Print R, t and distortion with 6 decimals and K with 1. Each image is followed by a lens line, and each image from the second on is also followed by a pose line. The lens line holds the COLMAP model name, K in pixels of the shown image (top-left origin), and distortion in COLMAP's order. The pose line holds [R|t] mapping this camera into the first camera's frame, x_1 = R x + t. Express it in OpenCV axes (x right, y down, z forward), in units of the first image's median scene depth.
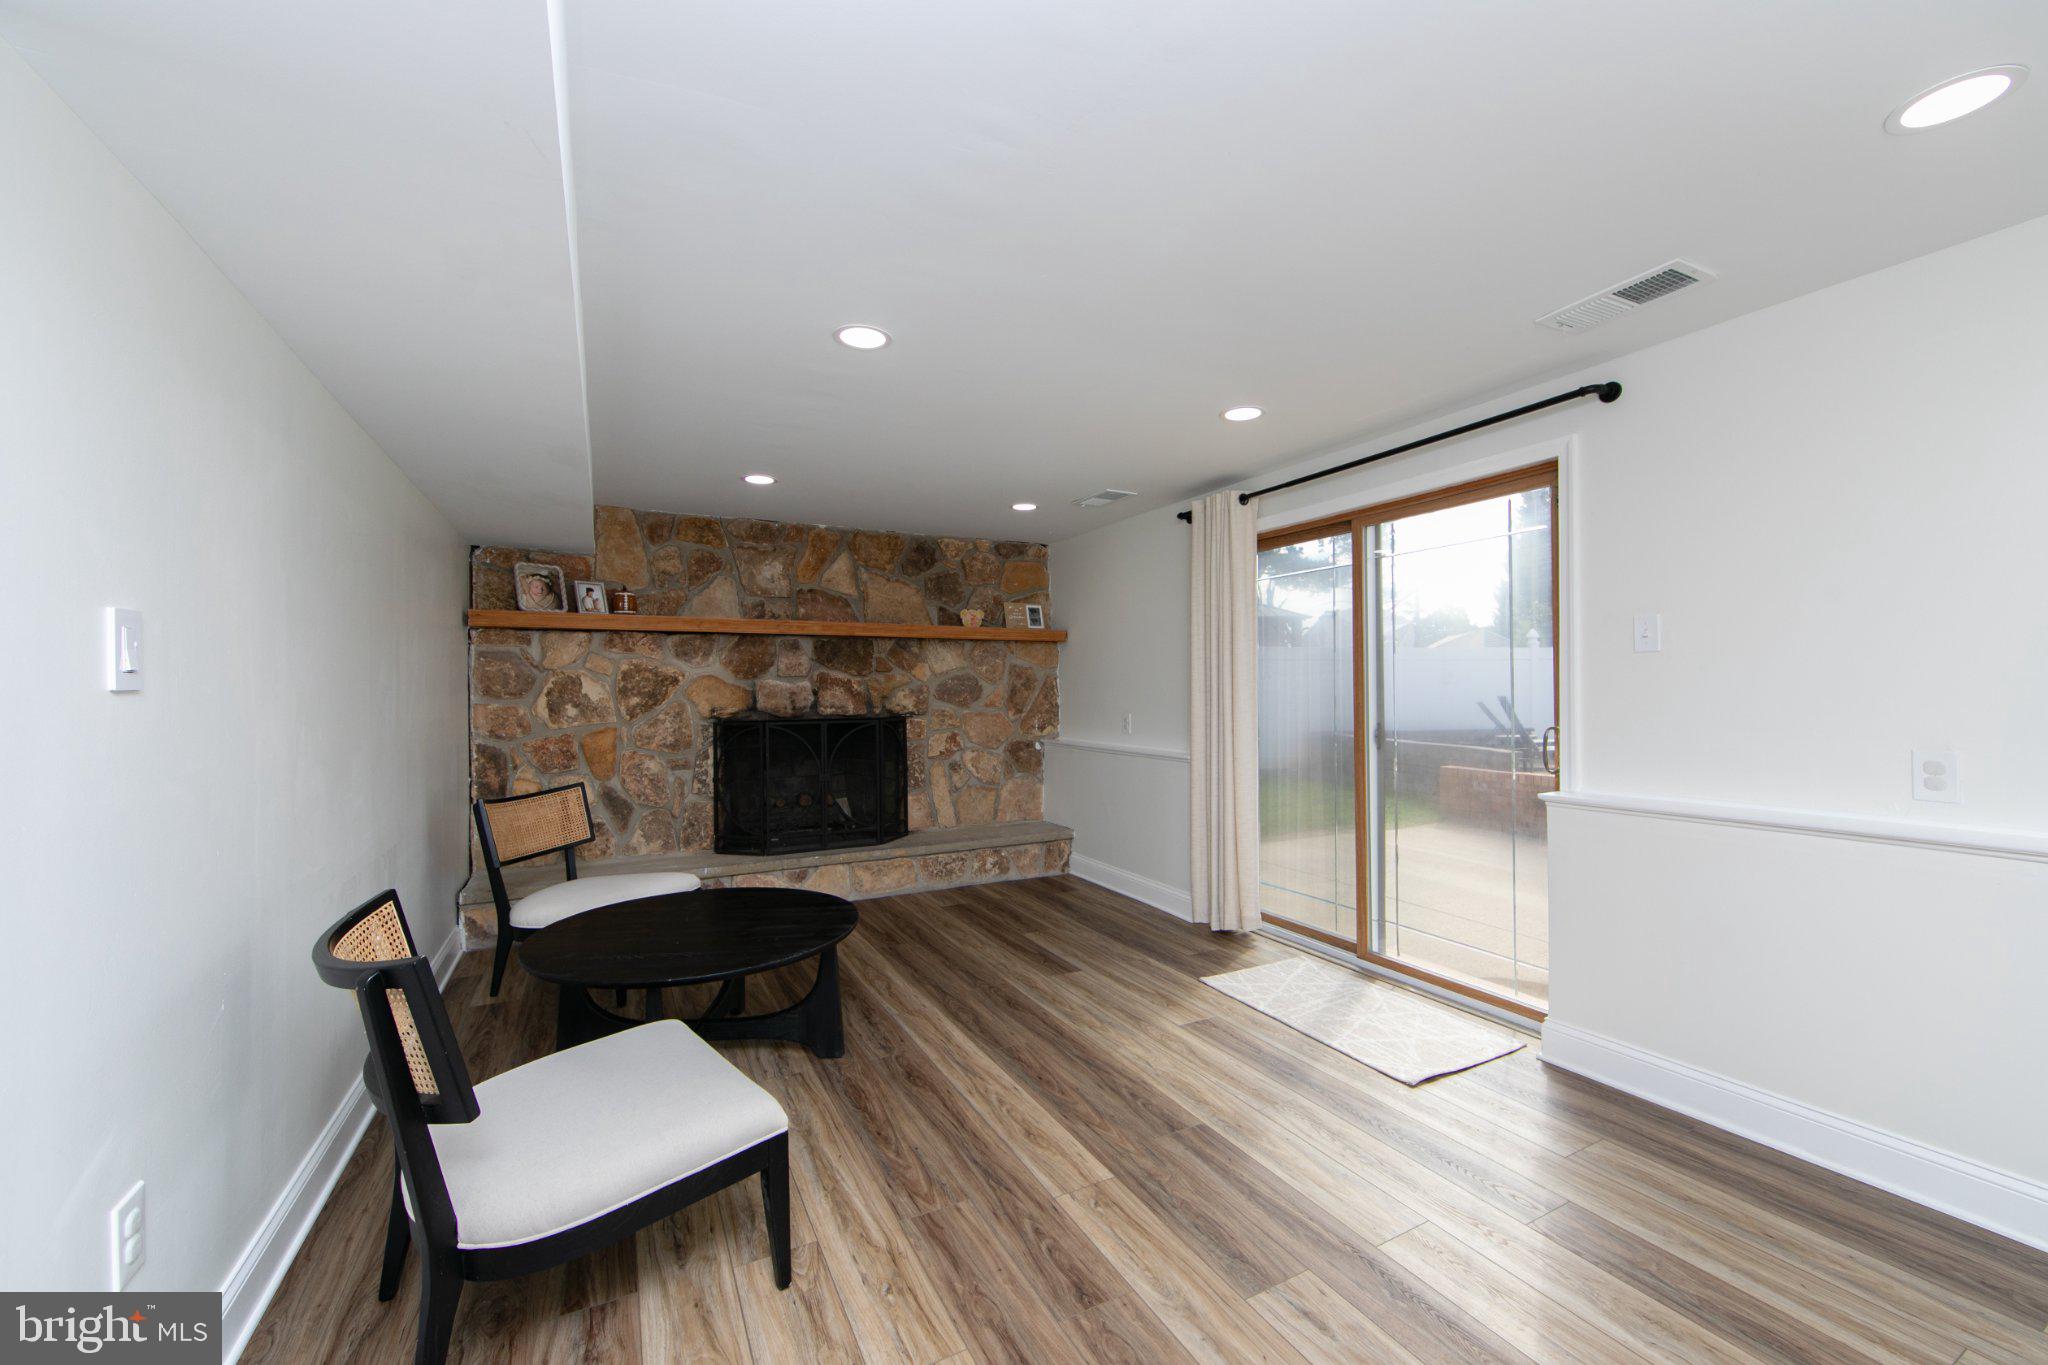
lens RADIAL K [[803.9, 0, 1027.7], [0, 803.9, 681.8], [0, 0, 1]] dist [-0.004314, -0.000161]
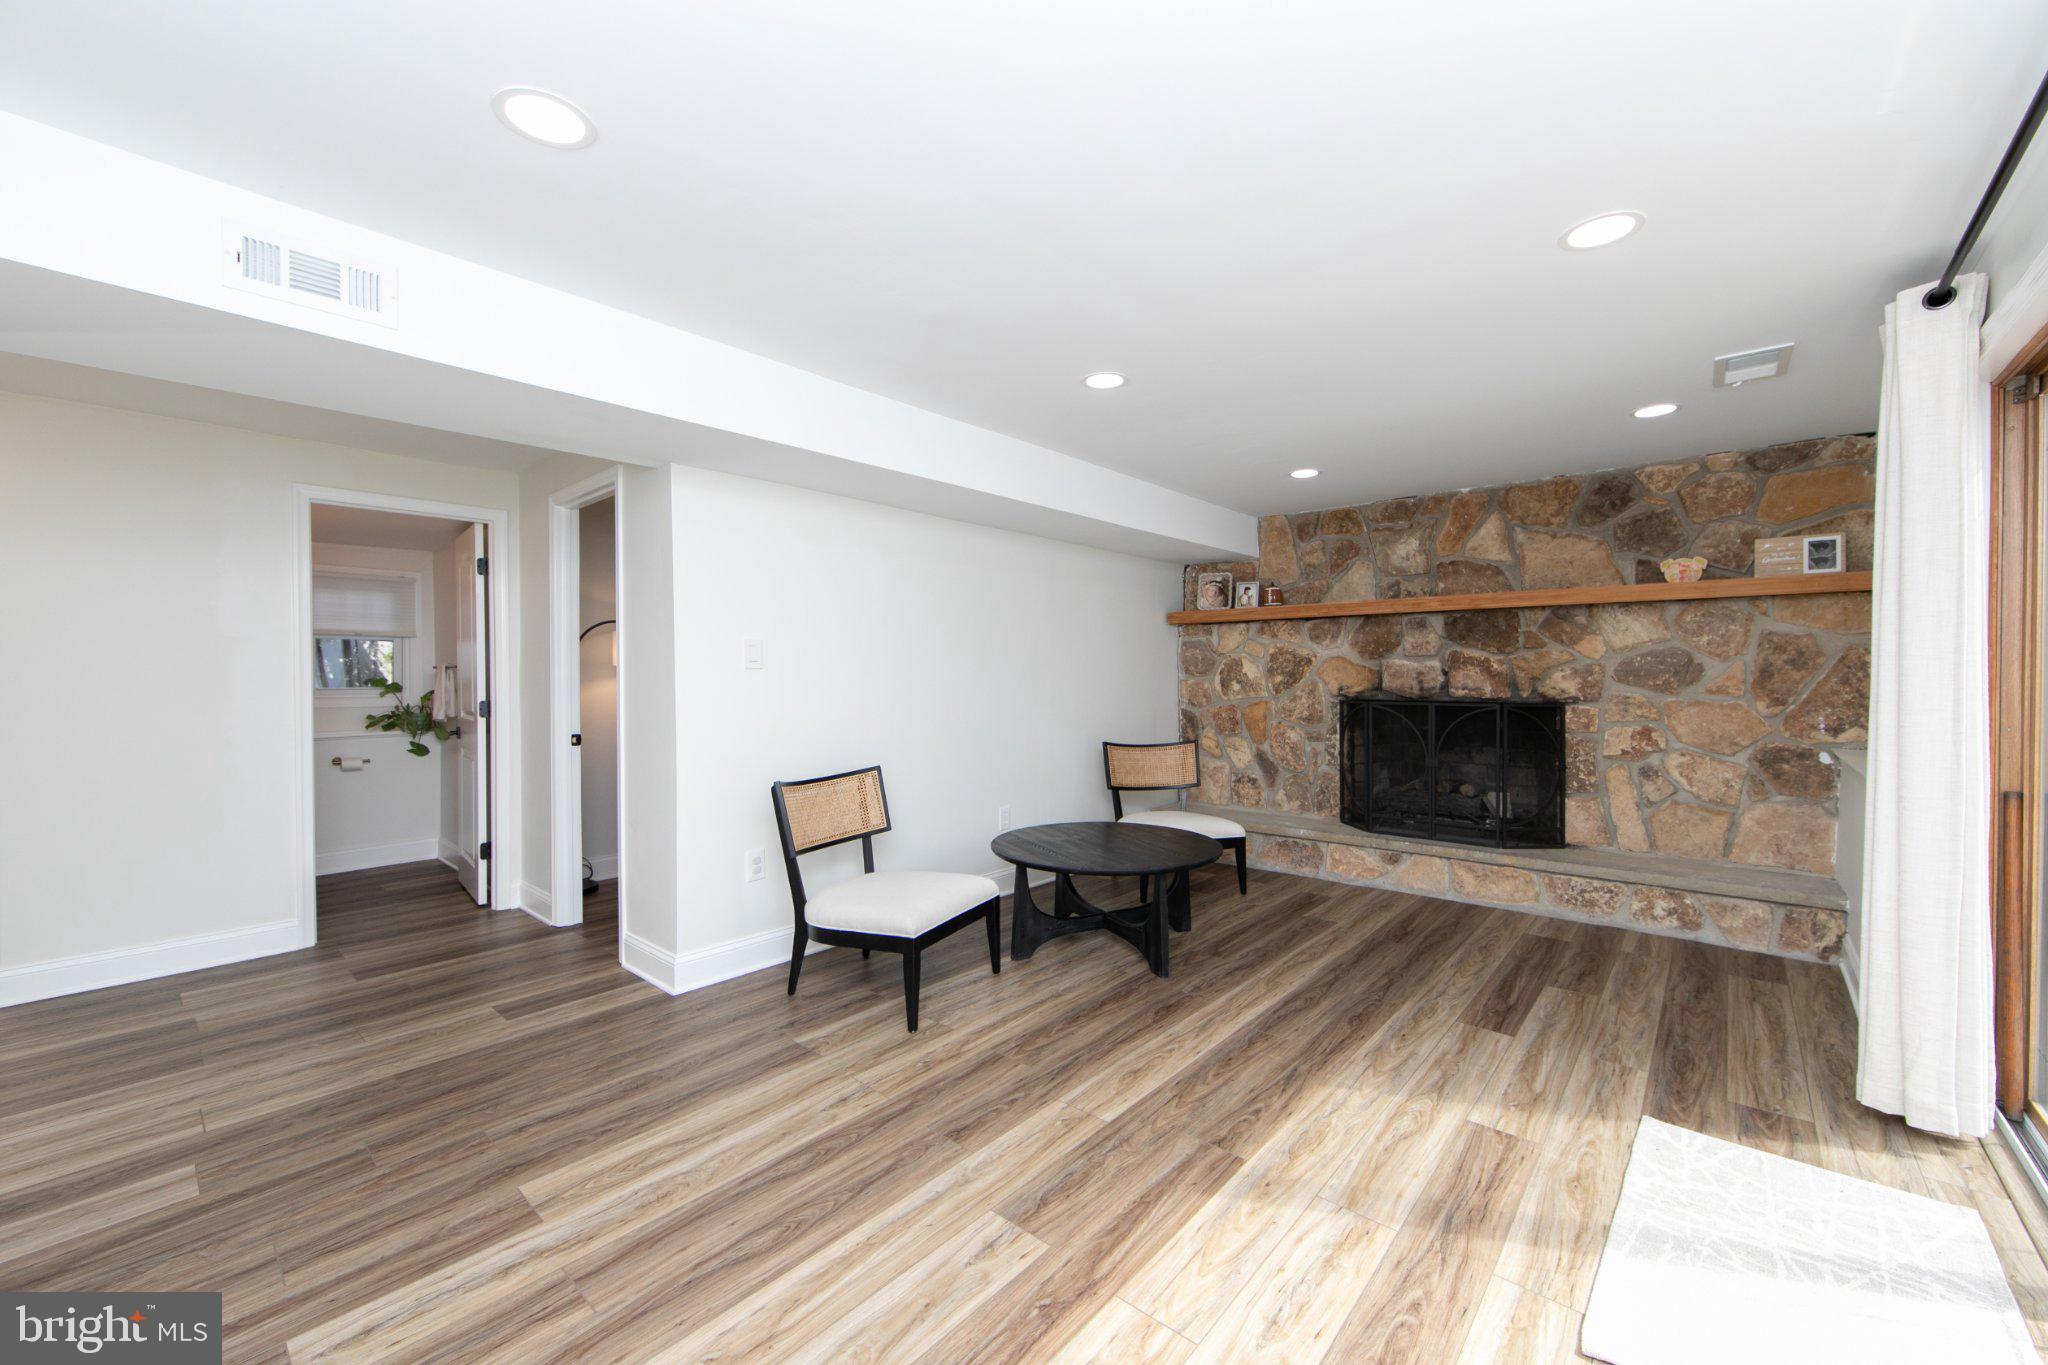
lens RADIAL K [[803.9, 0, 1027.7], [0, 803.9, 681.8], [0, 0, 1]] dist [-0.004314, -0.000161]
pose [[0.355078, 0.012976, -0.934747, 0.463281], [0.007299, 0.999835, 0.016652, 0.005416], [0.934808, -0.012735, 0.354925, 0.230822]]
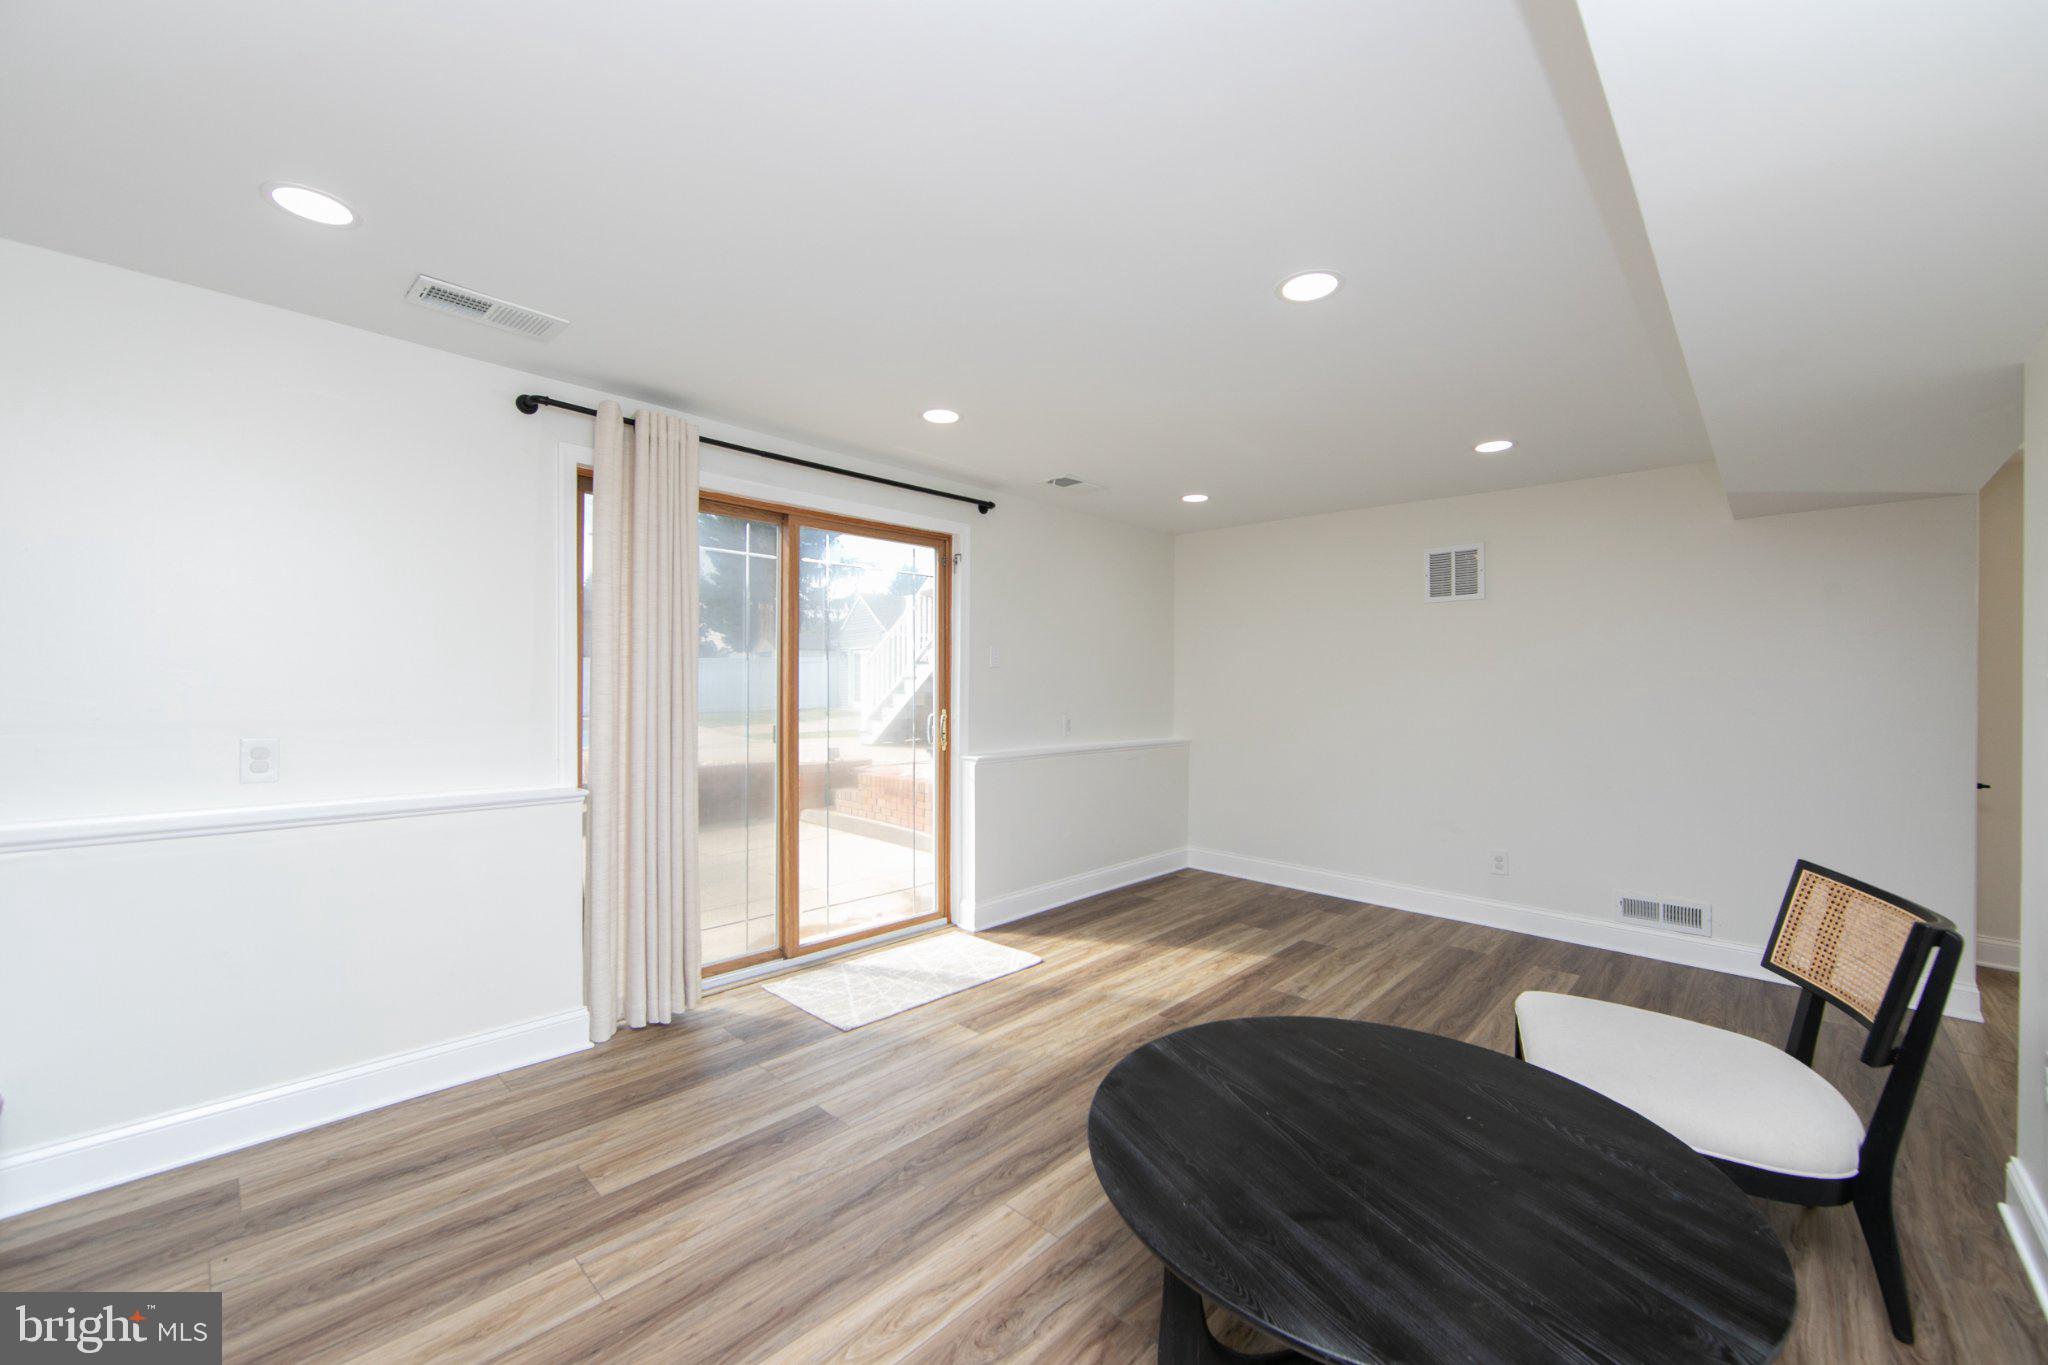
lens RADIAL K [[783.8, 0, 1032.3], [0, 783.8, 690.6], [0, 0, 1]] dist [-0.001867, -0.000089]
pose [[-0.315709, 0.000401, 0.948856, -0.463330], [-0.010178, 0.999941, -0.003809, 0.010055], [-0.948801, -0.010859, -0.315686, 0.788933]]
